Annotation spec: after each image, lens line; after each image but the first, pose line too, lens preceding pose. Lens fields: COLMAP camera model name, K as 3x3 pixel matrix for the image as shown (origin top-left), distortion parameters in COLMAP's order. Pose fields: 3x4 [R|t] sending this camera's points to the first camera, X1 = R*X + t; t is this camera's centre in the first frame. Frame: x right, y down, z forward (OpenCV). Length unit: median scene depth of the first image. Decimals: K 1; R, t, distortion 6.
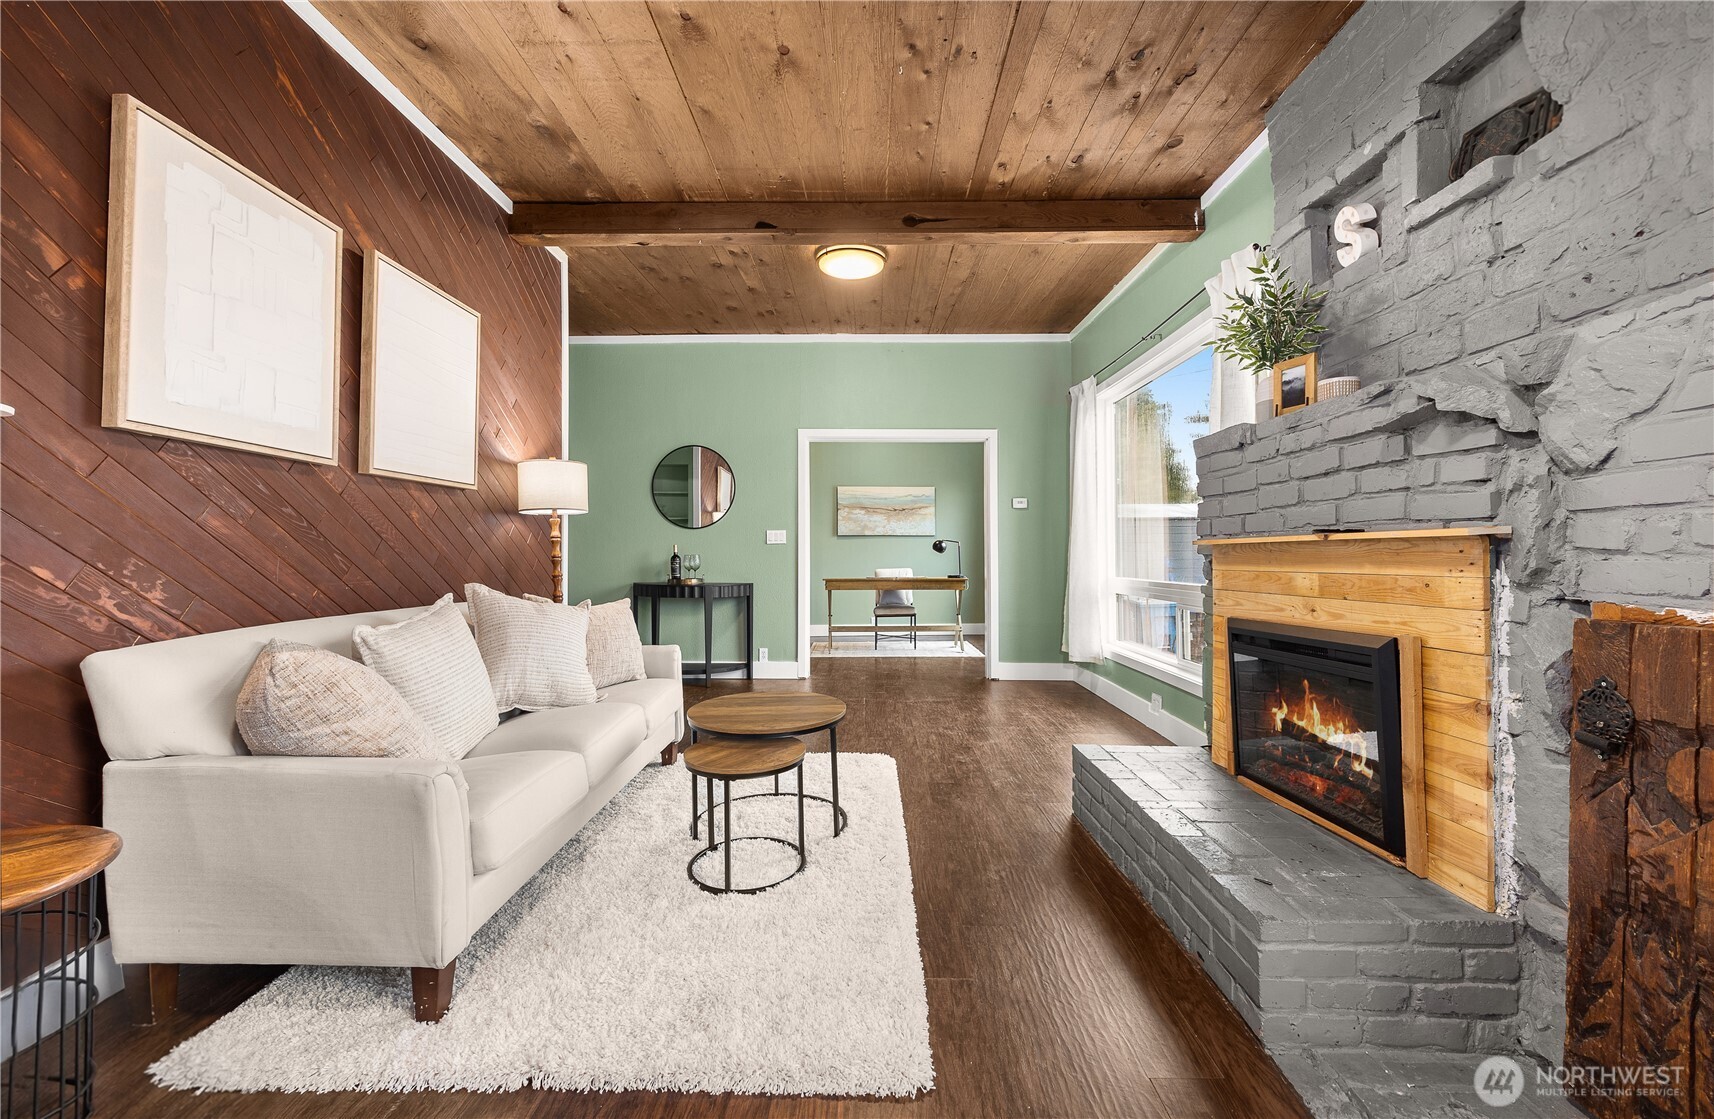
lens RADIAL K [[669.0, 0, 854.4], [0, 669.0, 551.8], [0, 0, 1]] dist [0.001515, -0.000077]
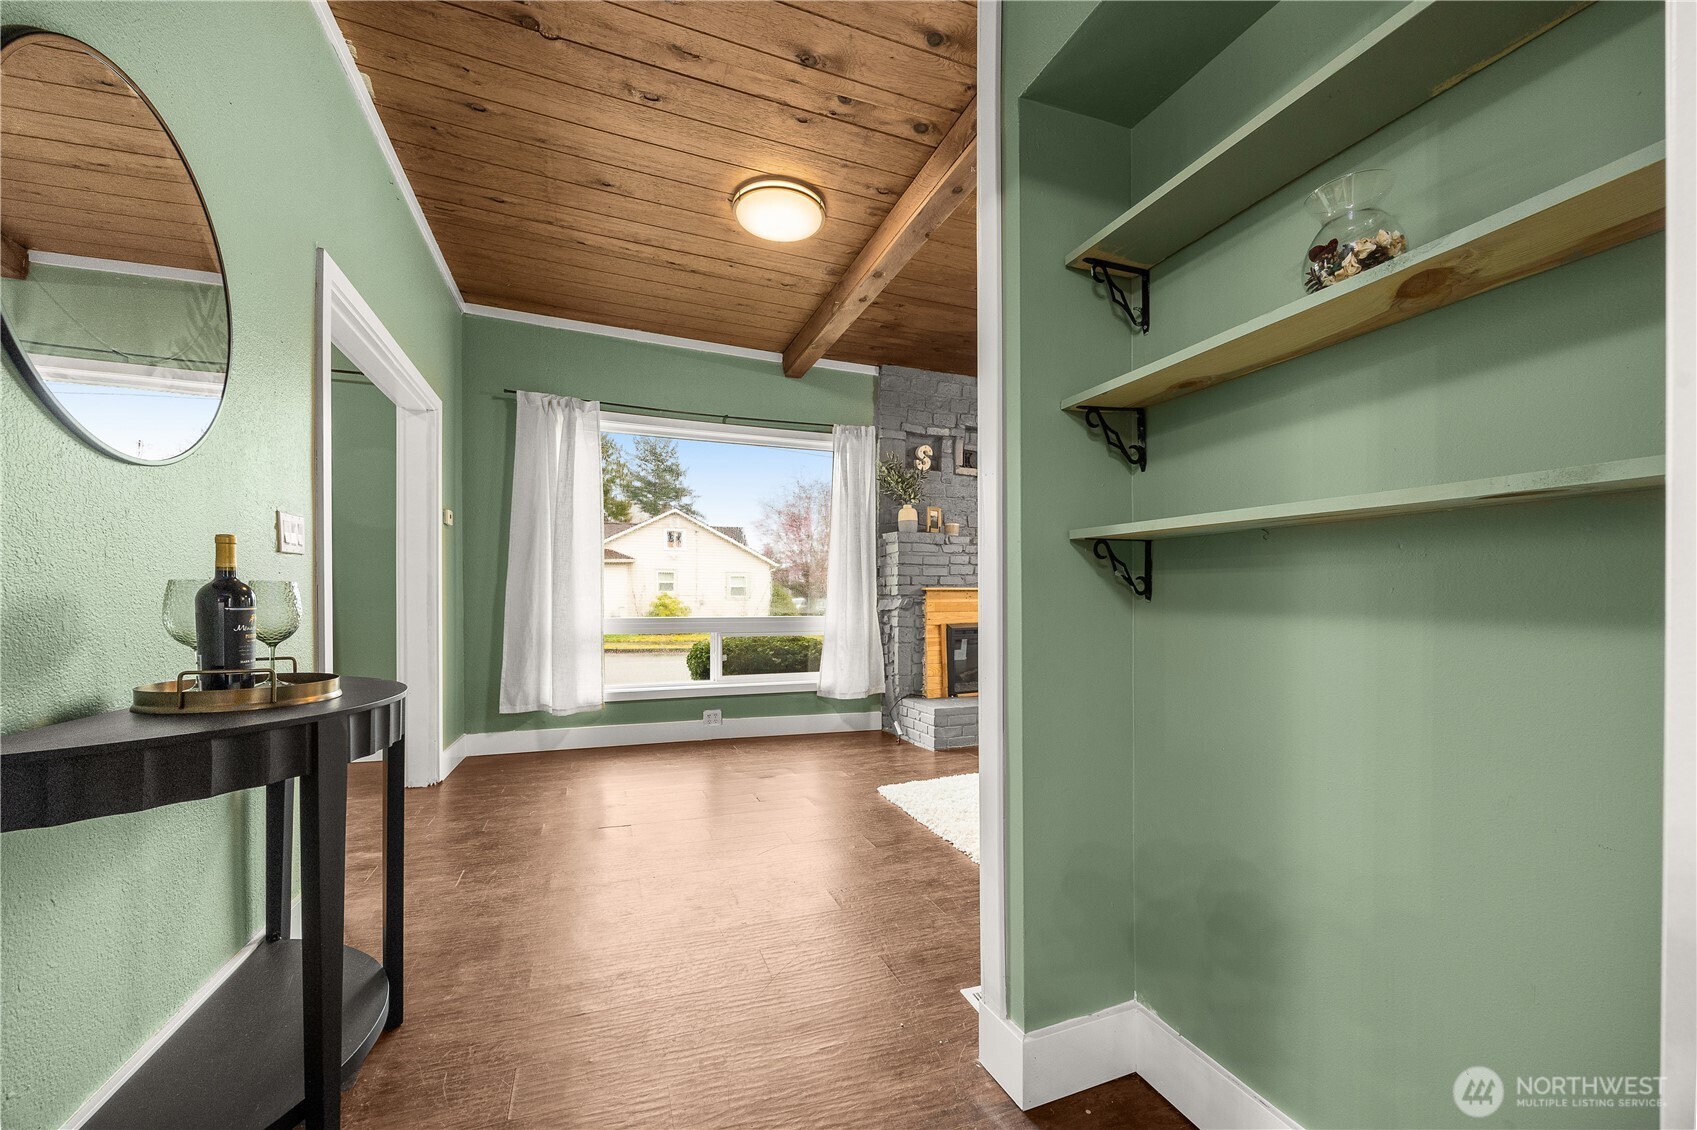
lens RADIAL K [[666.5, 0, 846.2], [0, 666.5, 602.7], [0, 0, 1]] dist [0.000131, -0.000020]
pose [[-0.364180, -0.003824, 0.931321, -1.428908], [-0.005866, 0.999981, 0.001812, 0.029989], [-0.931310, -0.004803, -0.364196, 2.272162]]
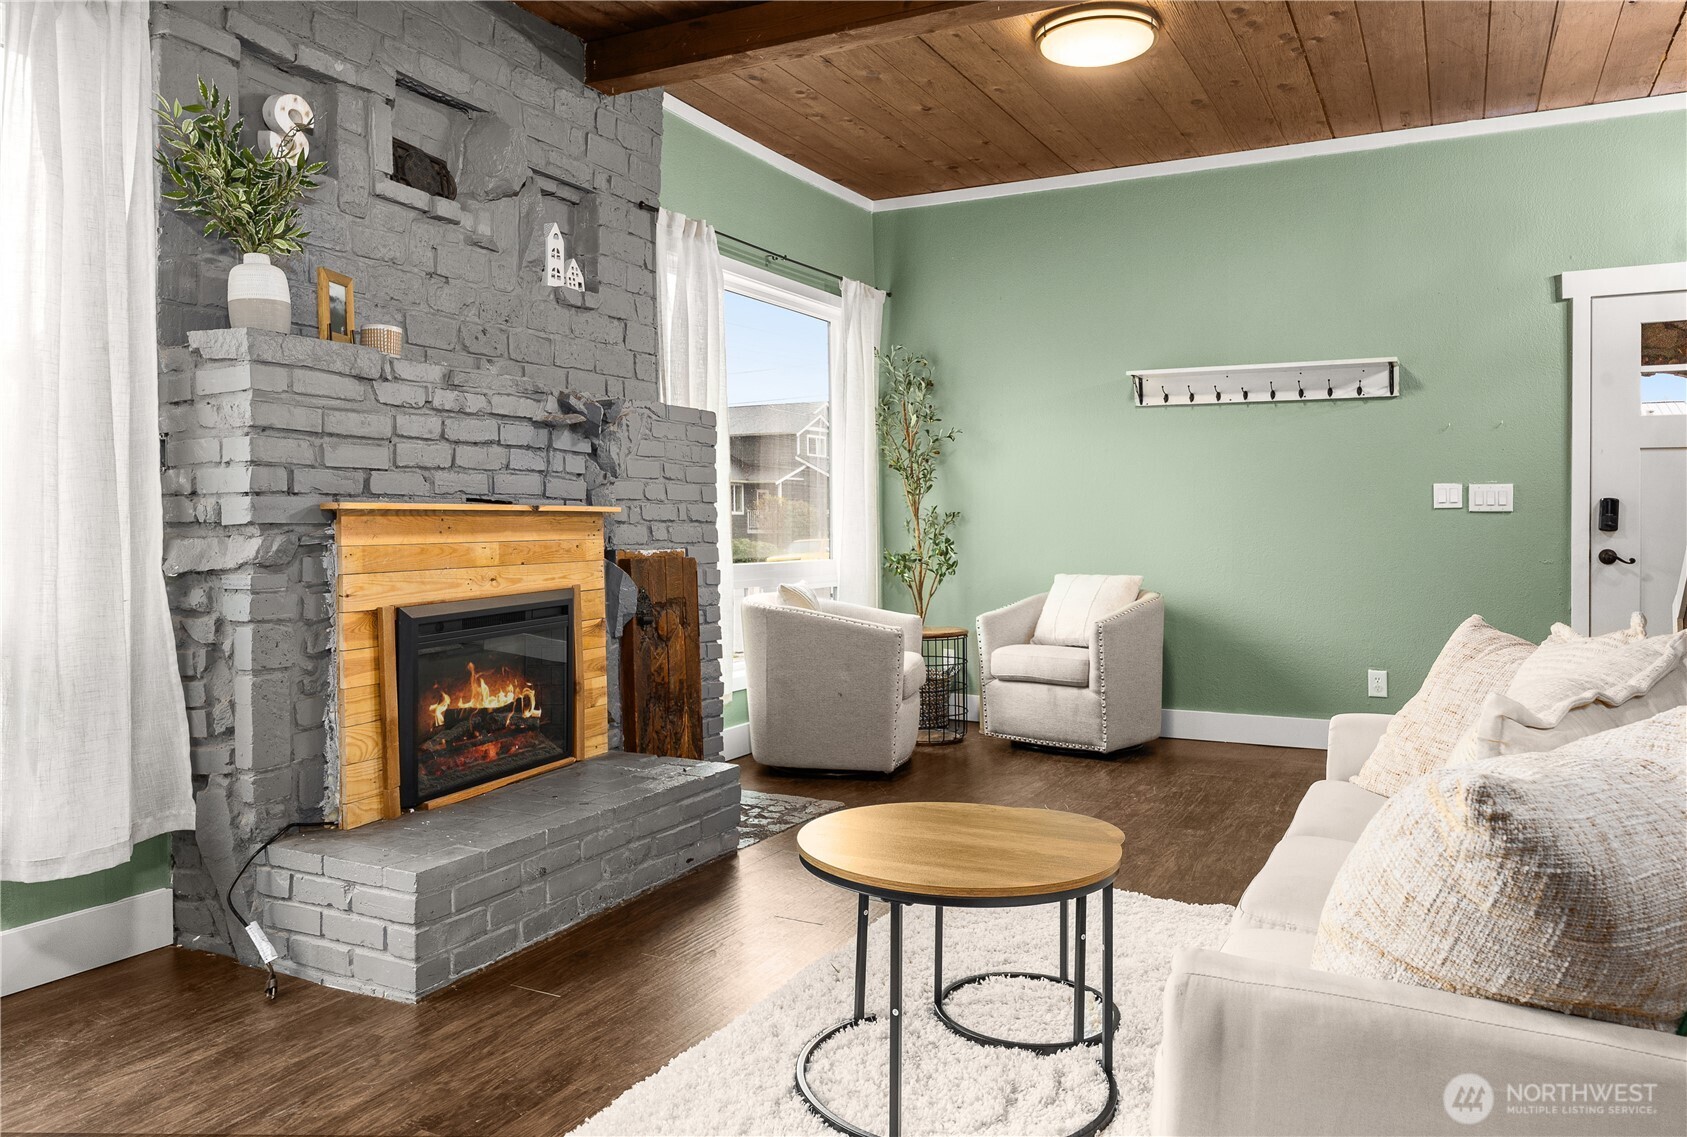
lens RADIAL K [[1168.7, 0, 797.5], [0, 1168.7, 528.1], [0, 0, 1]] dist [0.006528, 0.004934]
pose [[-0.885664, -0.006312, 0.464283, -0.491670], [-0.006855, 0.999976, 0.000518, 0.005786], [-0.464275, -0.002723, -0.885687, 2.139329]]
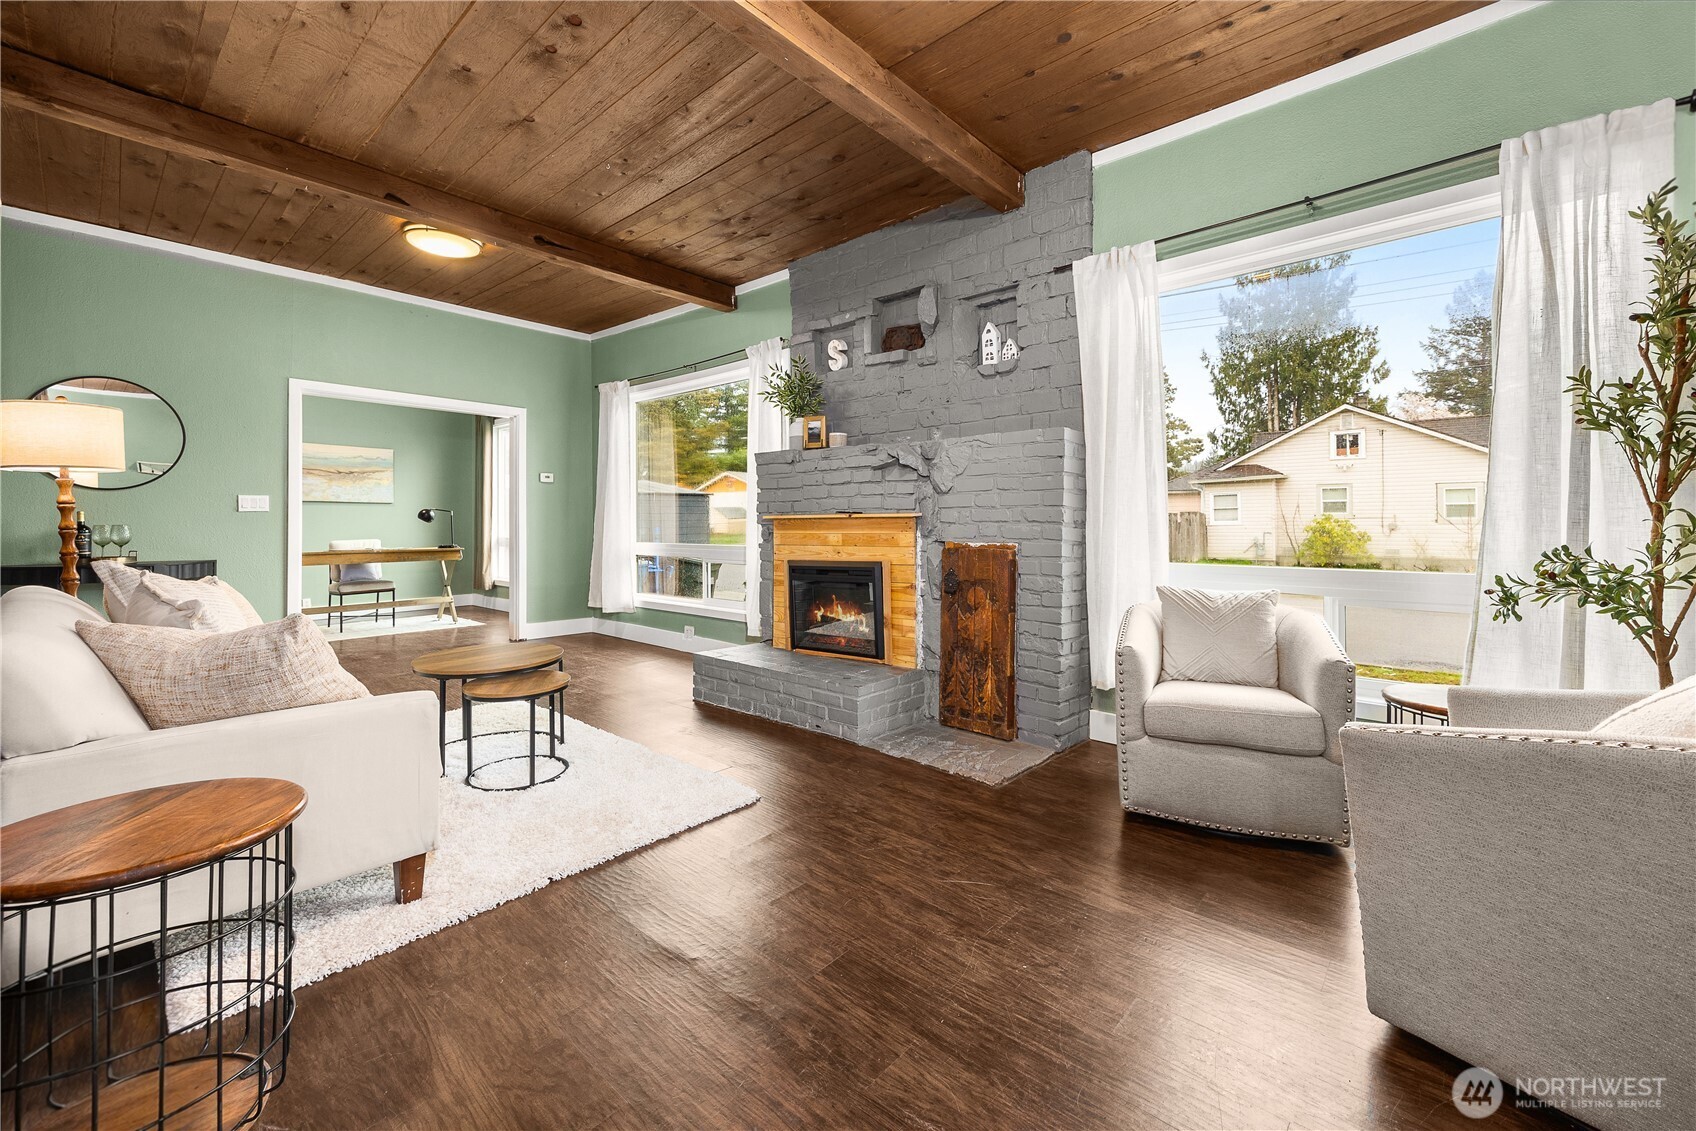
lens RADIAL K [[682.7, 0, 843.6], [0, 682.7, 519.1], [0, 0, 1]] dist [0.001014, -0.000105]
pose [[0.657501, 0.003917, 0.753444, -0.748556], [-0.002287, 0.999992, -0.003204, -0.003903], [-0.753451, 0.000384, 0.657504, -0.303333]]
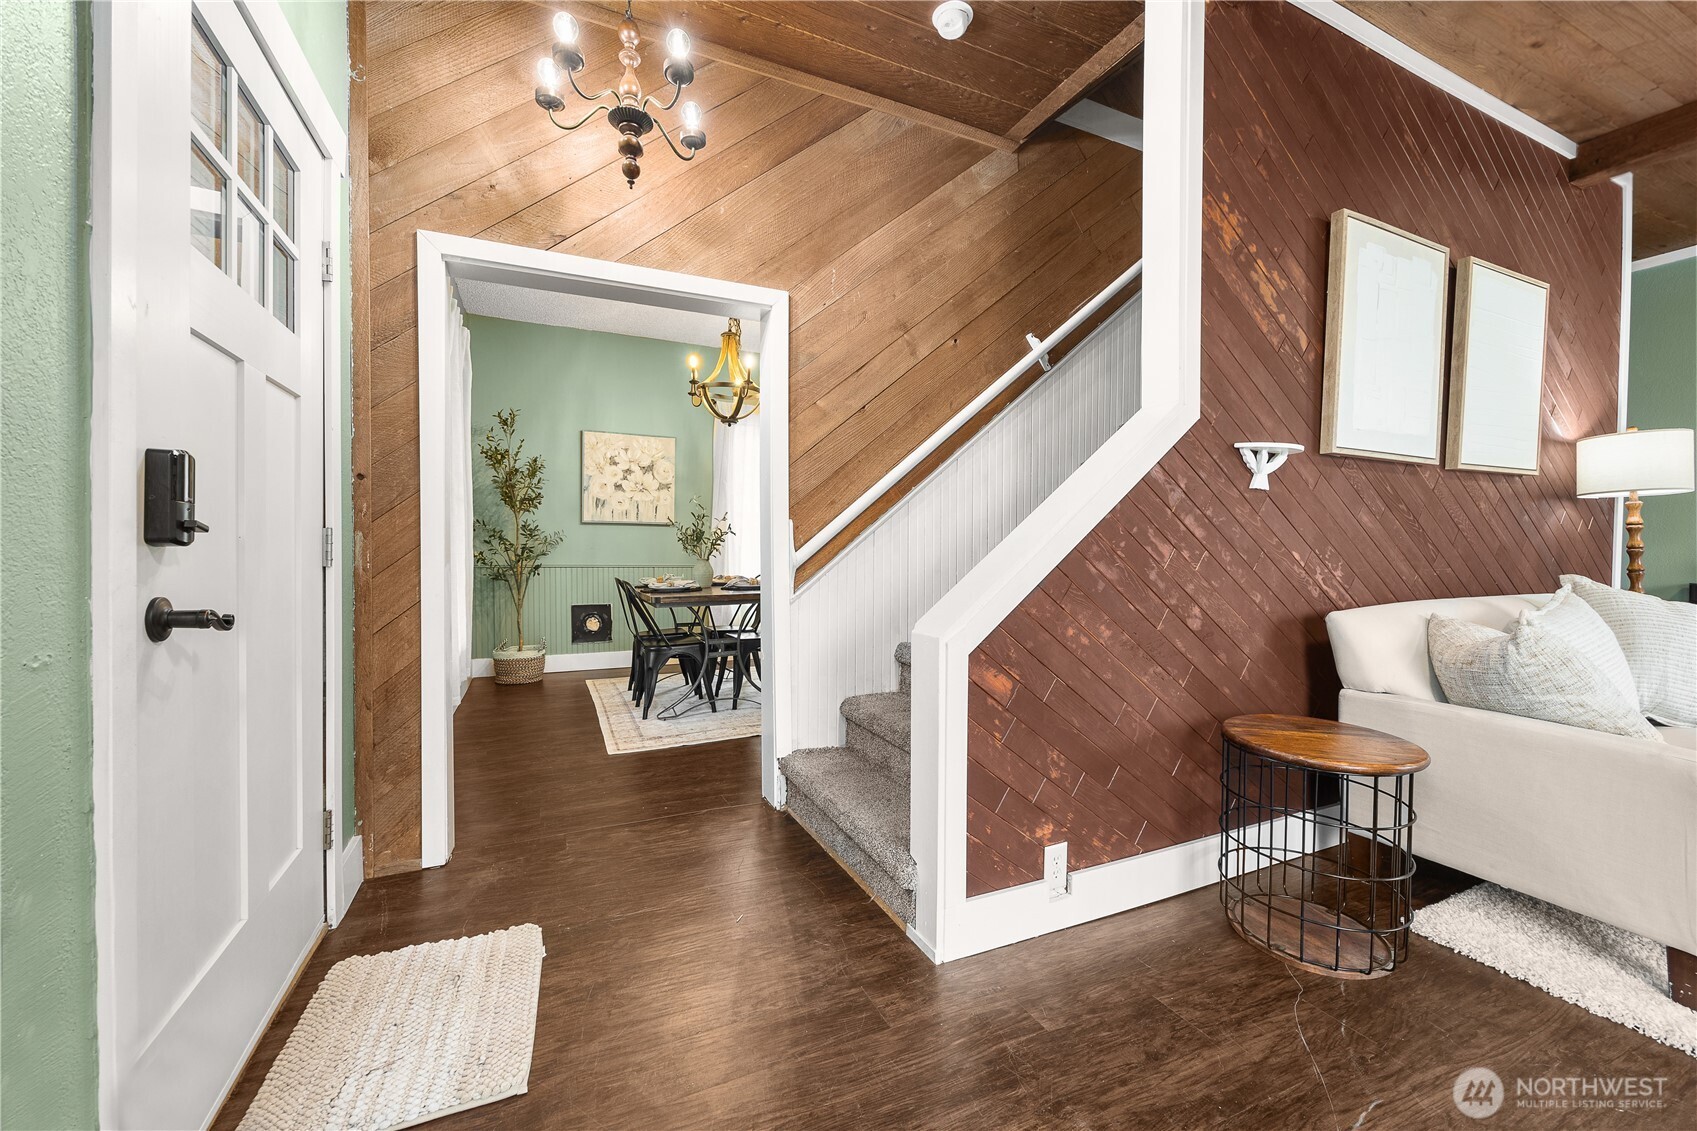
lens RADIAL K [[666.9, 0, 855.4], [0, 666.9, 555.7], [0, 0, 1]] dist [-0.000882, -0.000318]
pose [[0.442779, 0.017886, -0.896452, -0.216761], [0.000729, 0.999794, 0.020307, 0.000634], [0.896631, -0.009645, 0.442674, -0.388323]]
